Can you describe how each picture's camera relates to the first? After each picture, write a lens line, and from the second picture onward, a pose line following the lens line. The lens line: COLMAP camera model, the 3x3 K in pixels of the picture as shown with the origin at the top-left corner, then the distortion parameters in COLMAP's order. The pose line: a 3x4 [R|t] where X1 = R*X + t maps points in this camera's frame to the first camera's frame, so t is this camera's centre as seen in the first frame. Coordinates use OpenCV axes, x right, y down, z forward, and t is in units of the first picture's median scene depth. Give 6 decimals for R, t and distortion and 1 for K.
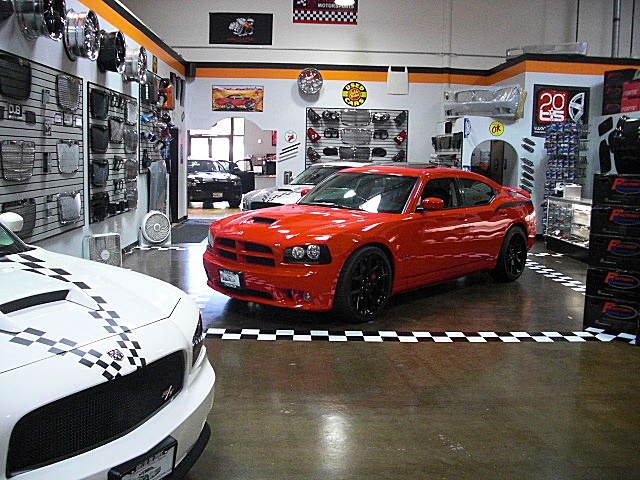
lens RADIAL K [[634.6, 0, 320.0], [0, 634.6, 240.0], [0, 0, 1]] dist [-0.194963, 0.190429]
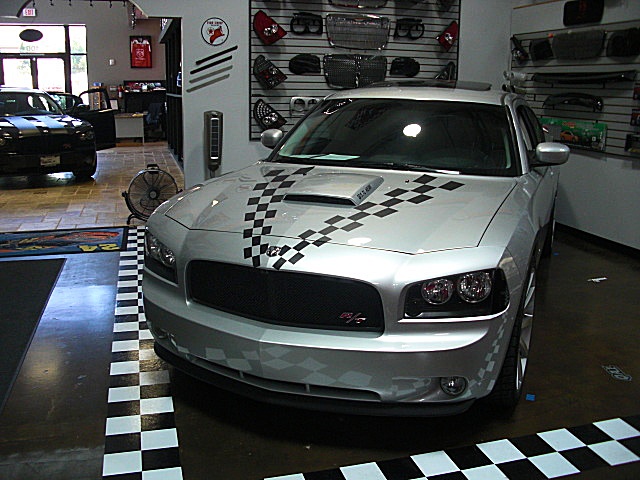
lens RADIAL K [[634.6, 0, 320.0], [0, 634.6, 240.0], [0, 0, 1]] dist [-0.194963, 0.190429]
pose [[0.970234, -0.065984, 0.233007, -0.083810], [0.039547, 0.992419, 0.116364, -0.068044], [-0.238918, -0.103686, 0.965488, 0.553553]]
